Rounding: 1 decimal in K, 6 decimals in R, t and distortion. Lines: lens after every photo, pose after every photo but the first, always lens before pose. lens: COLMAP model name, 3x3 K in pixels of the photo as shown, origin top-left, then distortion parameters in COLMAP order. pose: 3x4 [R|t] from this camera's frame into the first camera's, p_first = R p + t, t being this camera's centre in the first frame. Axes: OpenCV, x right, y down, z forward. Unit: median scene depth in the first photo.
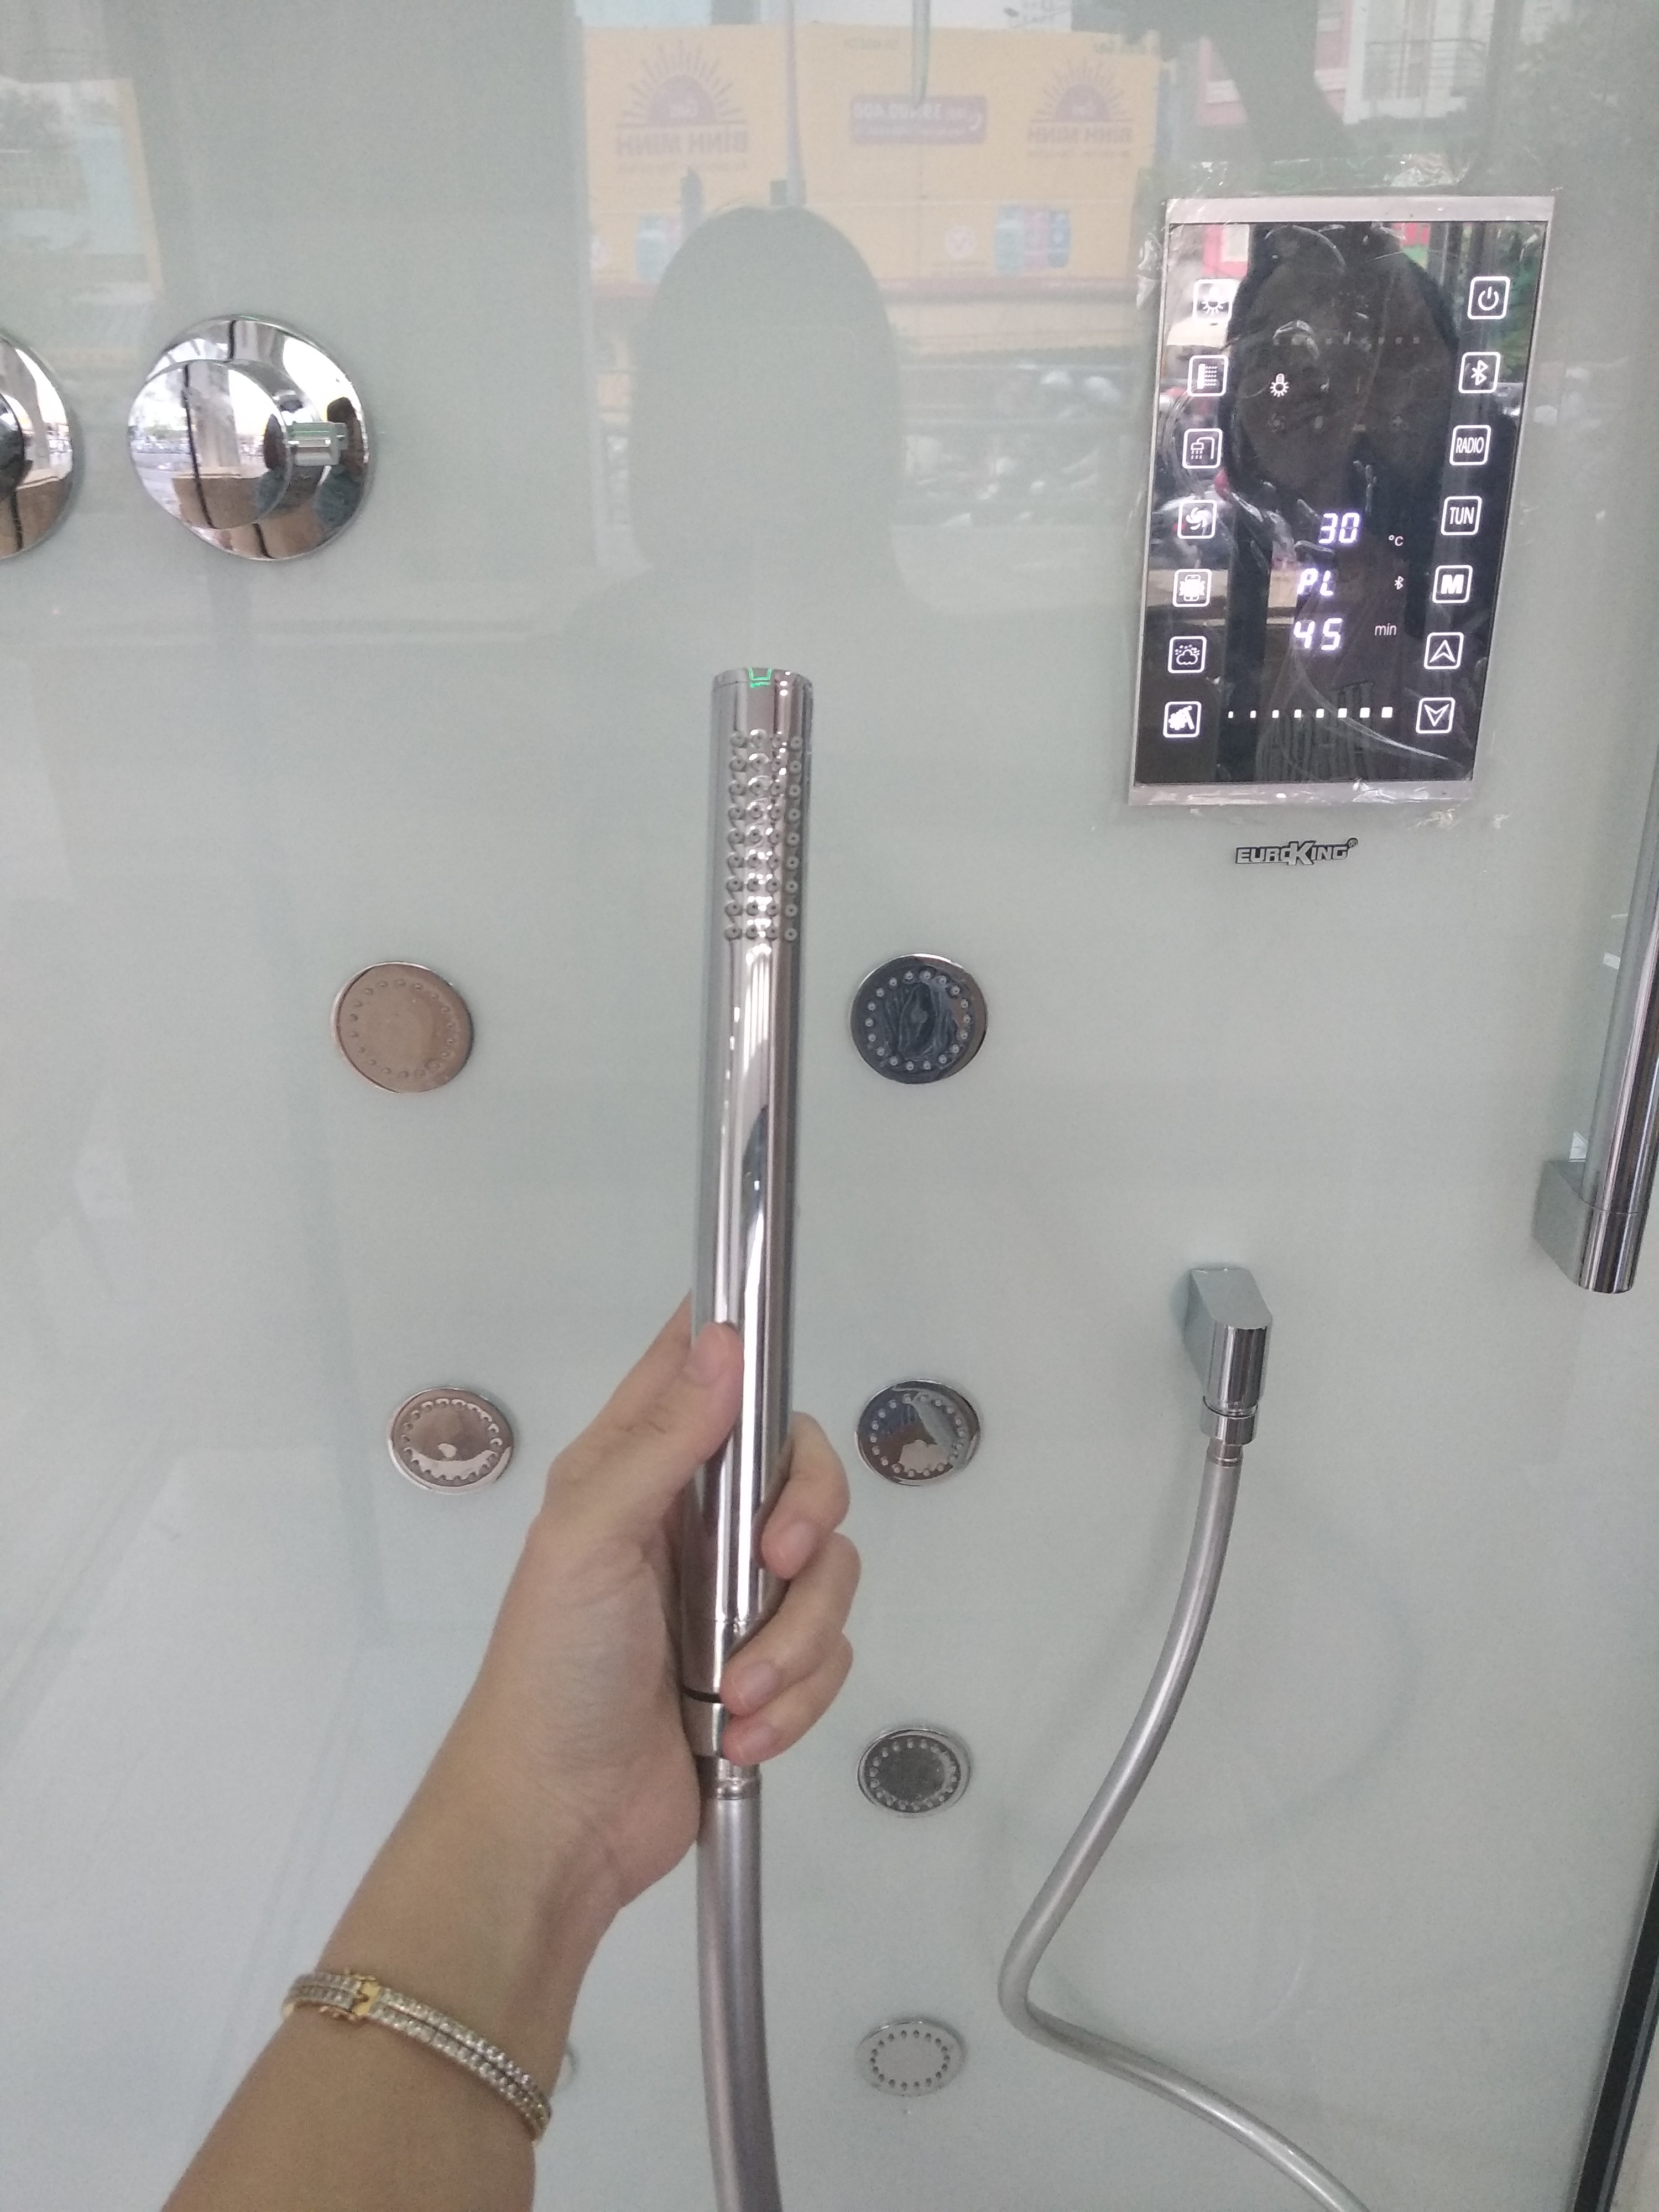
lens RADIAL K [[1710.4, 0, 829.4], [0, 1710.4, 1109.7], [0, 0, 1]] dist [0.006244, -0.034262]
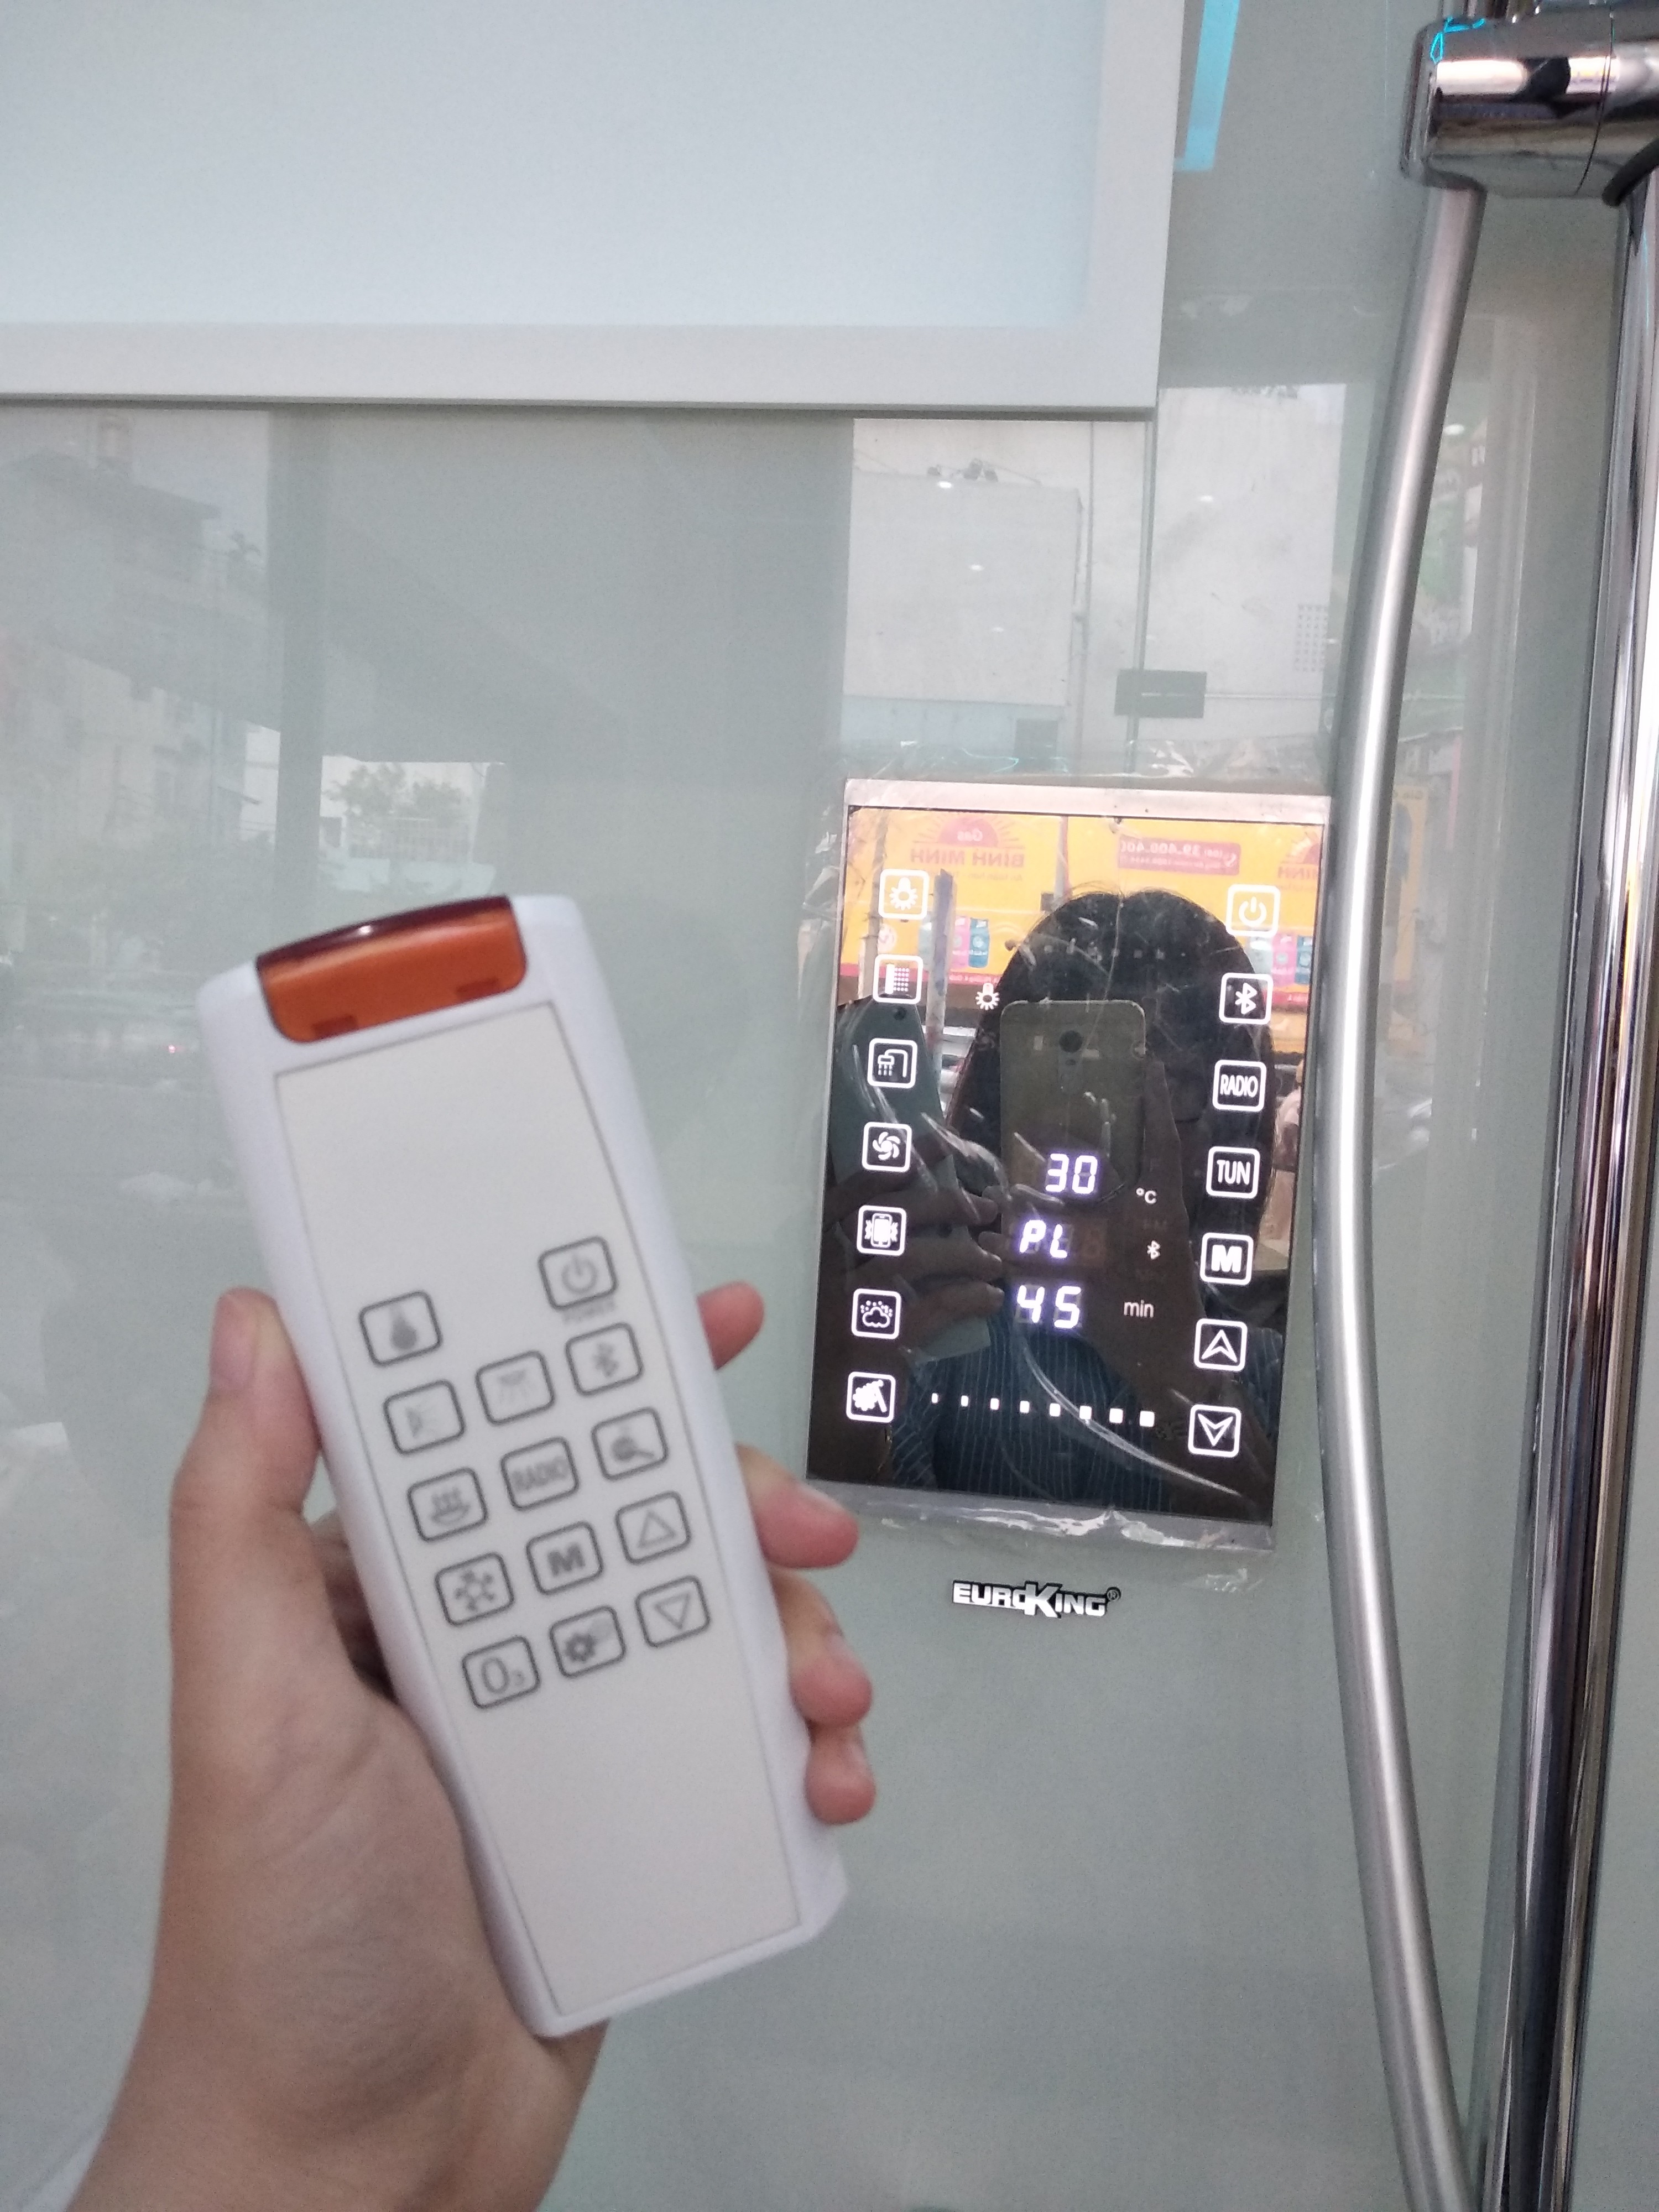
lens RADIAL K [[1710.4, 0, 831.3], [0, 1710.4, 1101.2], [0, 0, 1]] dist [0.006244, -0.034262]
pose [[0.980778, 0.081708, -0.177195, 0.318735], [-0.142077, 0.921490, -0.361483, -0.074060], [0.133747, 0.379710, 0.915386, 0.260497]]
